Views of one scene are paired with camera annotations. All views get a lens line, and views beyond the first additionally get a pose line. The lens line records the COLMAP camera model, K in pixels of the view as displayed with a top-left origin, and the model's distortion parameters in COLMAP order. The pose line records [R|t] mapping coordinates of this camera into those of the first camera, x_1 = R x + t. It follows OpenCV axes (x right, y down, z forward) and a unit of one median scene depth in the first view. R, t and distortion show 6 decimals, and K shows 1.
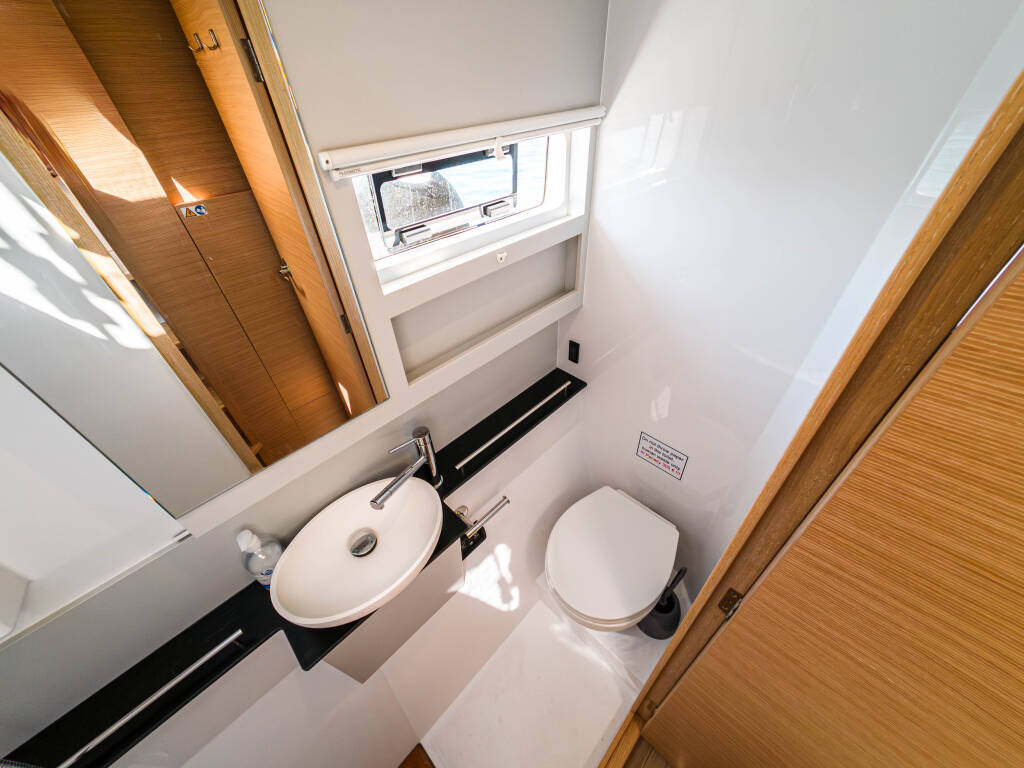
lens RADIAL K [[381.1, 0, 510.1], [0, 381.1, 384.5], [0, 0, 1]] dist [-0.002810, 0.003294]
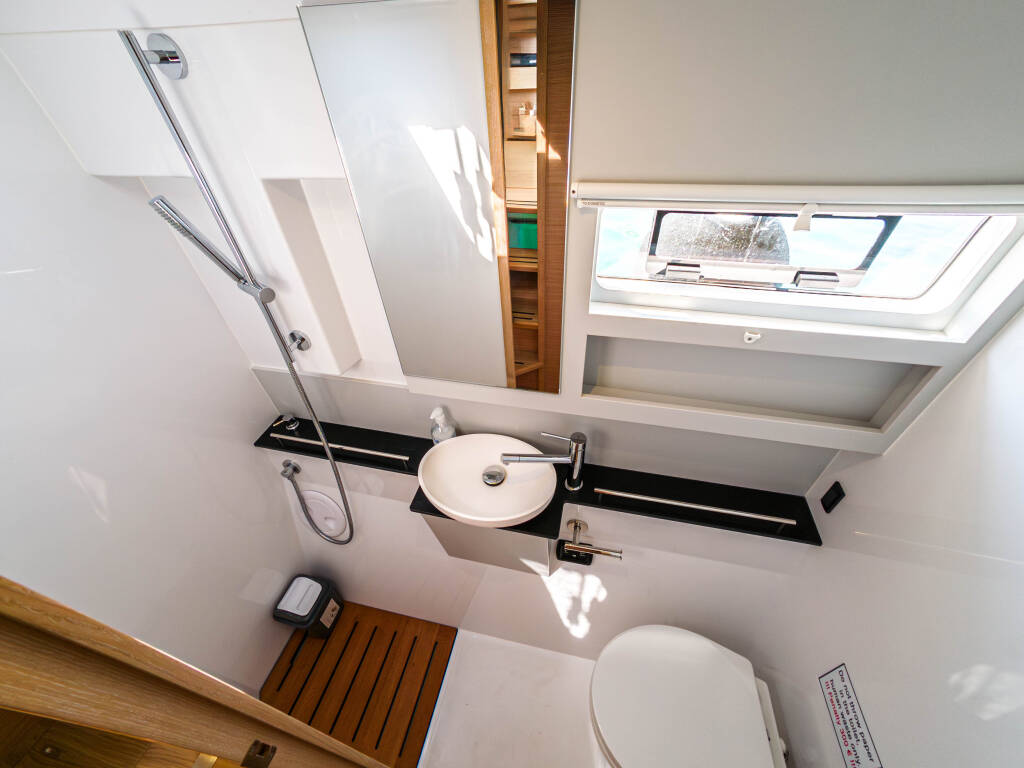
lens RADIAL K [[381.1, 0, 516.9], [0, 381.1, 387.3], [0, 0, 1]] dist [-0.002810, 0.003294]
pose [[0.535964, 0.576837, -0.616443, 0.237292], [-0.533597, 0.797292, 0.282132, -0.188722], [0.654229, 0.177720, 0.735119, 0.092883]]
